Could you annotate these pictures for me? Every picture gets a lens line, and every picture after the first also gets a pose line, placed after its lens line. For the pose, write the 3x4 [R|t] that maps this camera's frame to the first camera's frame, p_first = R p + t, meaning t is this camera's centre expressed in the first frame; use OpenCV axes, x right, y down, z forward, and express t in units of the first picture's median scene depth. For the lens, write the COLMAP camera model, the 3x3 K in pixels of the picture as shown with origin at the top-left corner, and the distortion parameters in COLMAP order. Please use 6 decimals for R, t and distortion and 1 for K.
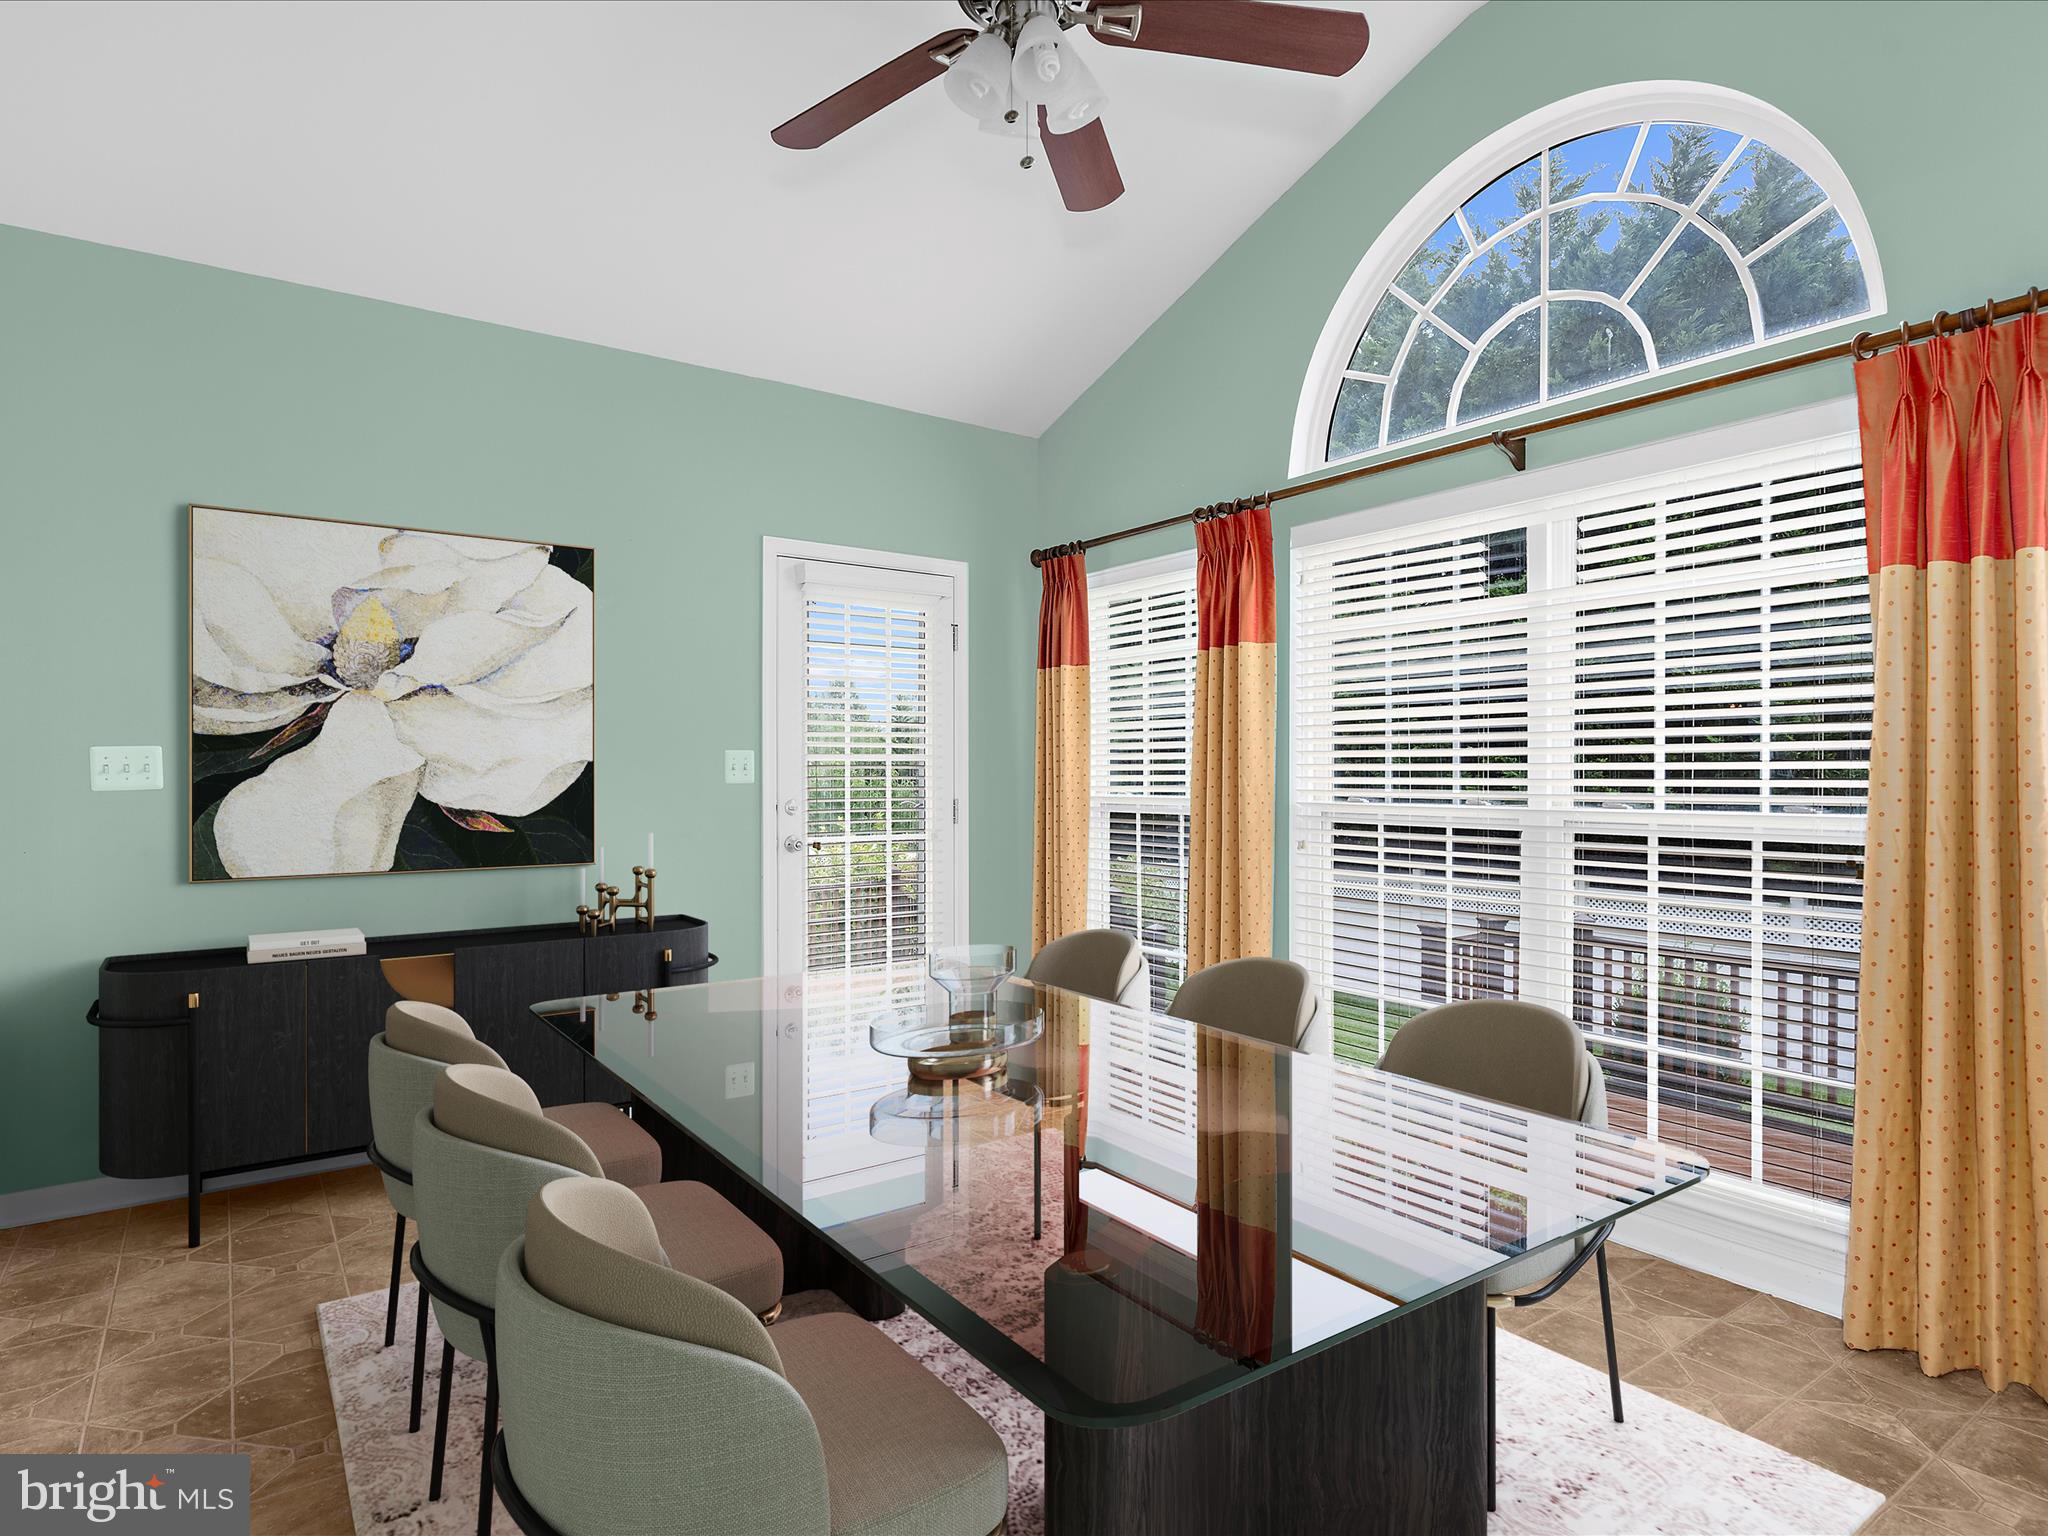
lens RADIAL K [[1117.7, 0, 1017.6], [0, 1117.7, 778.0], [0, 0, 1]] dist [-0.008140, 0.003578]
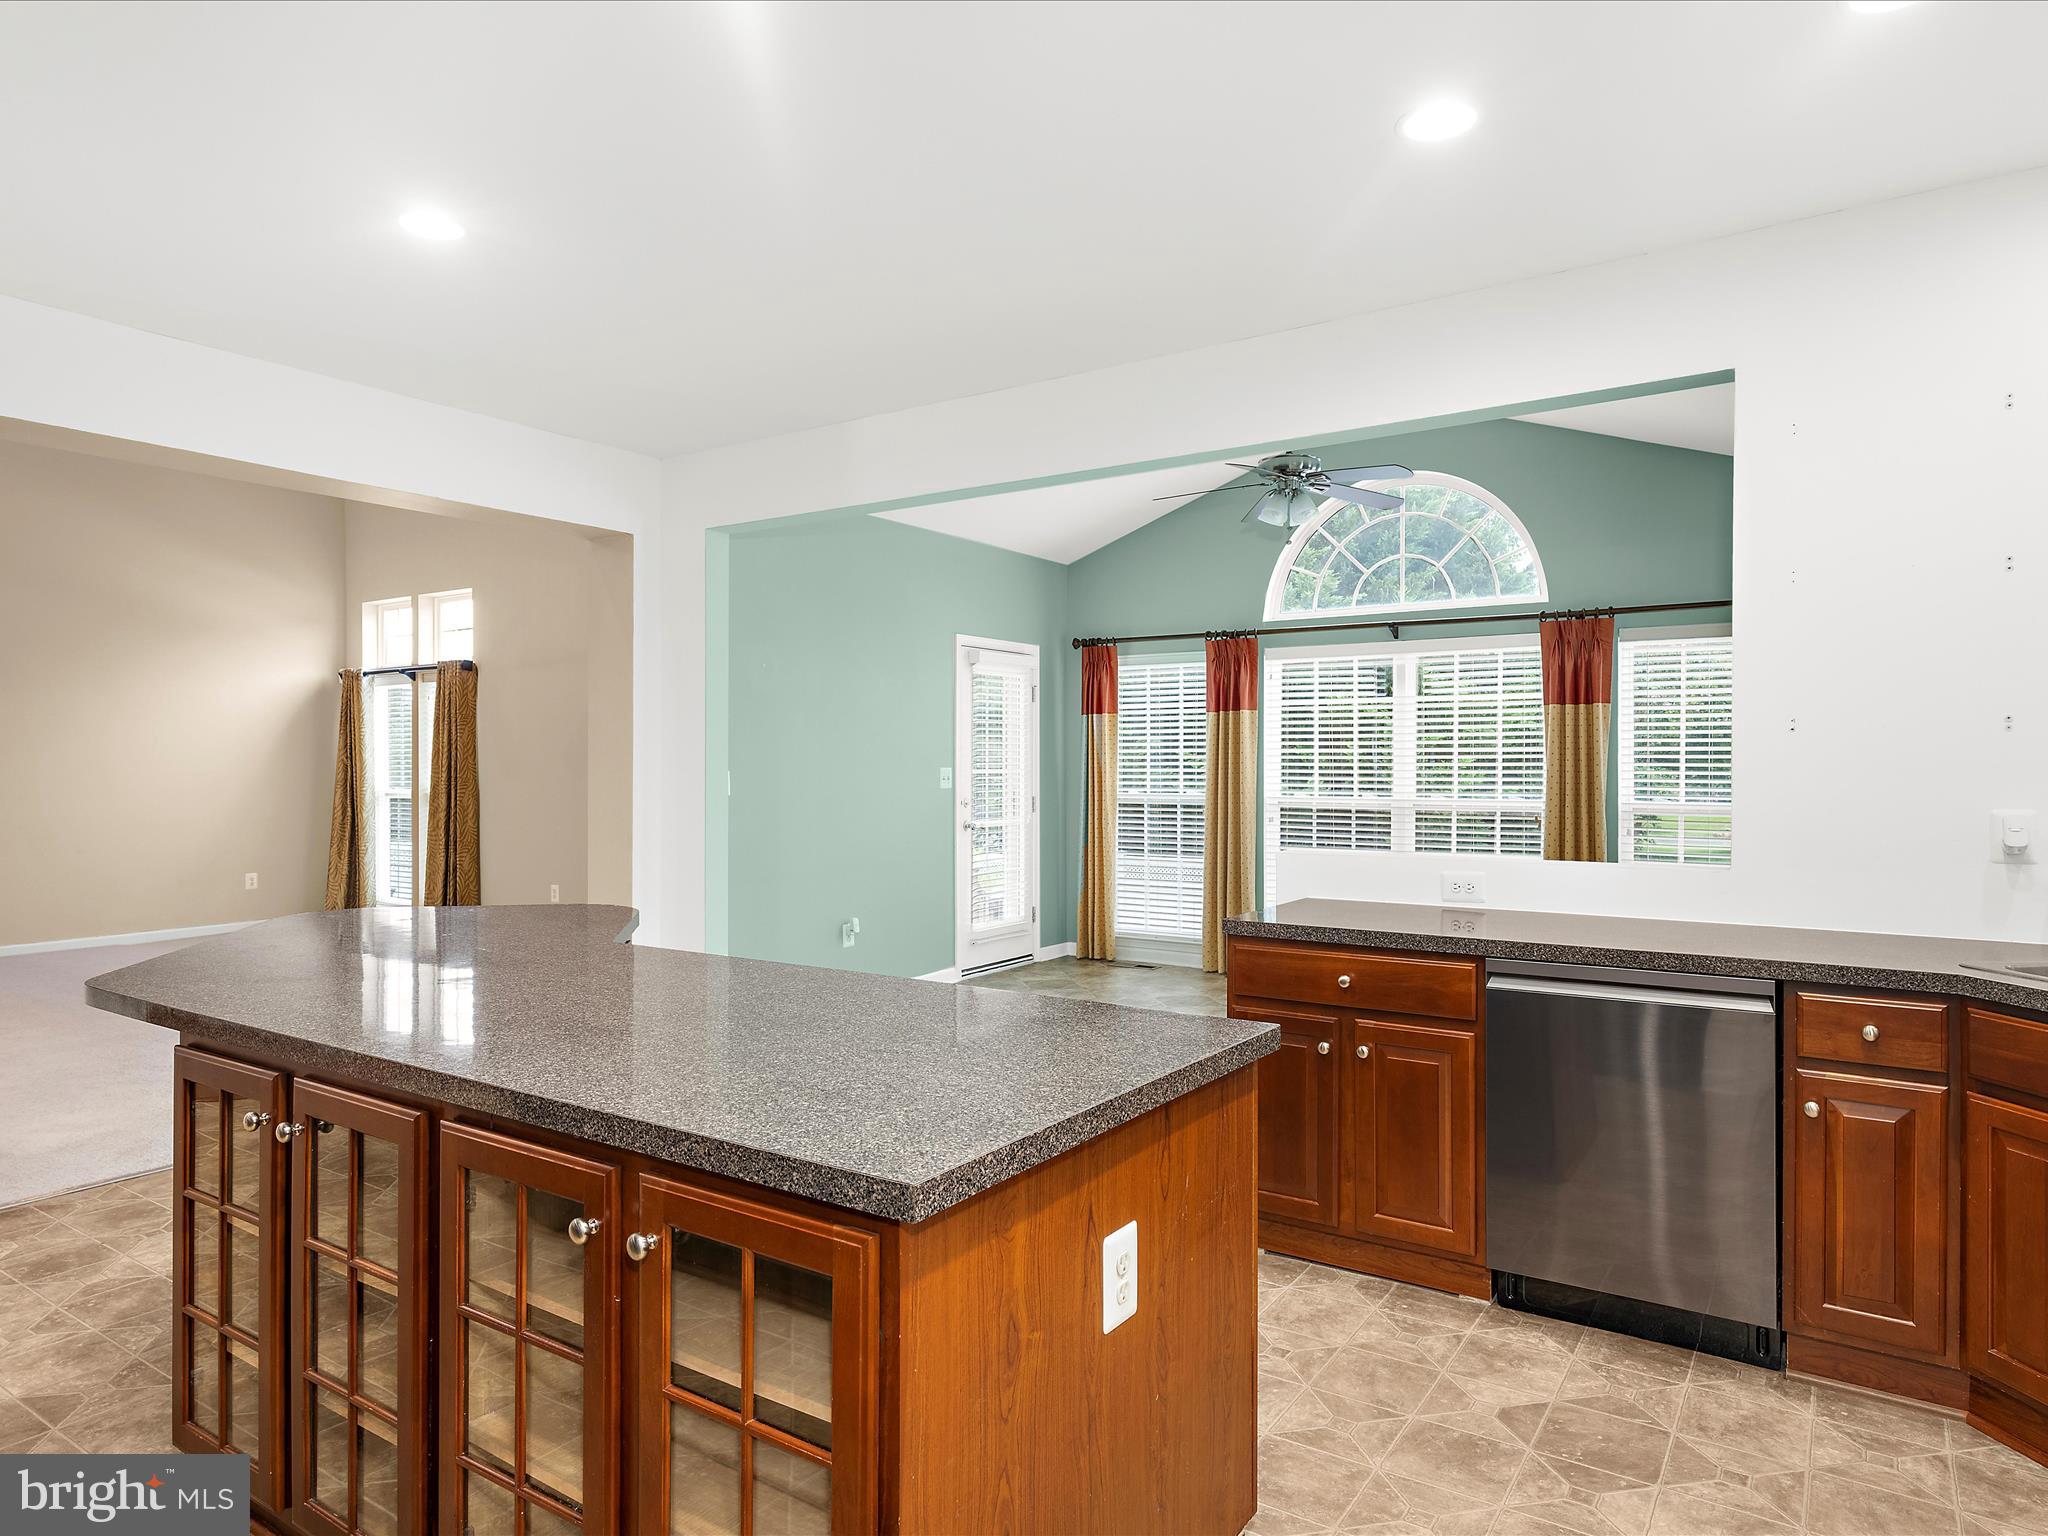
lens RADIAL K [[1236.1, 0, 1028.2], [0, 1236.1, 765.3], [0, 0, 1]] dist [0.003077, 0.001404]
pose [[0.935419, 0.001040, 0.353538, -0.827846], [0.000597, 0.999990, -0.004523, -0.021193], [-0.353539, 0.004443, 0.935409, -0.759406]]
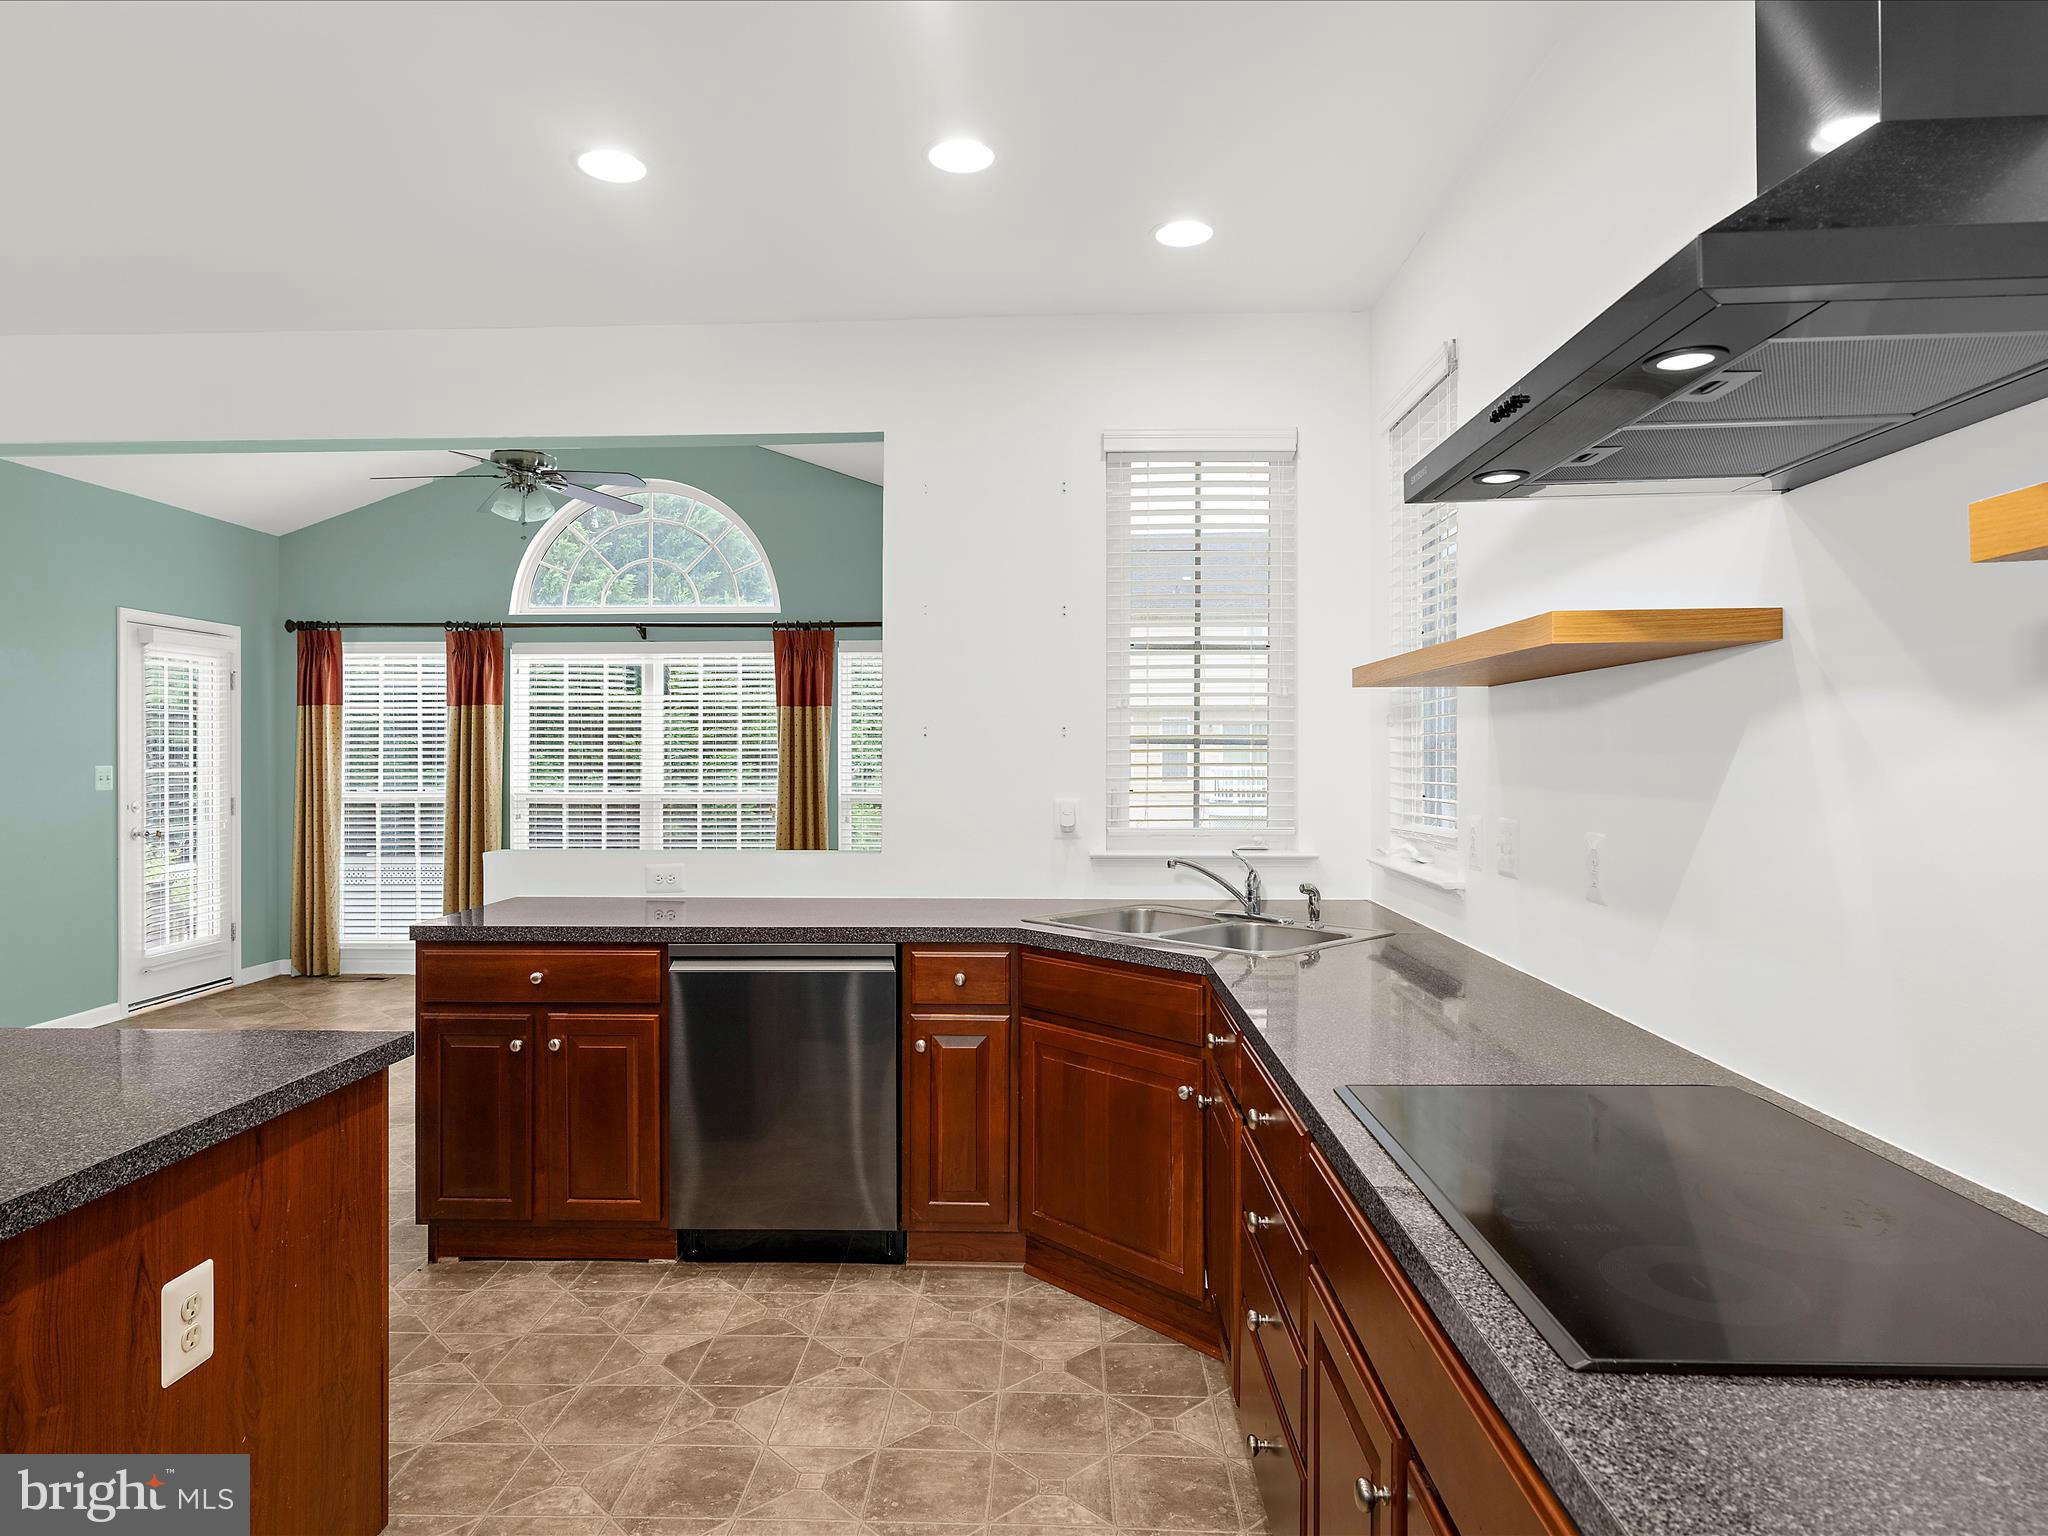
lens RADIAL K [[1207.3, 0, 1013.7], [0, 1207.3, 755.7], [0, 0, 1]] dist [-0.003487, 0.001136]
pose [[0.609035, 0.000729, 0.793143, -0.794337], [0.004765, 0.999978, -0.004579, -0.026606], [-0.793129, 0.006568, 0.609018, -0.819399]]
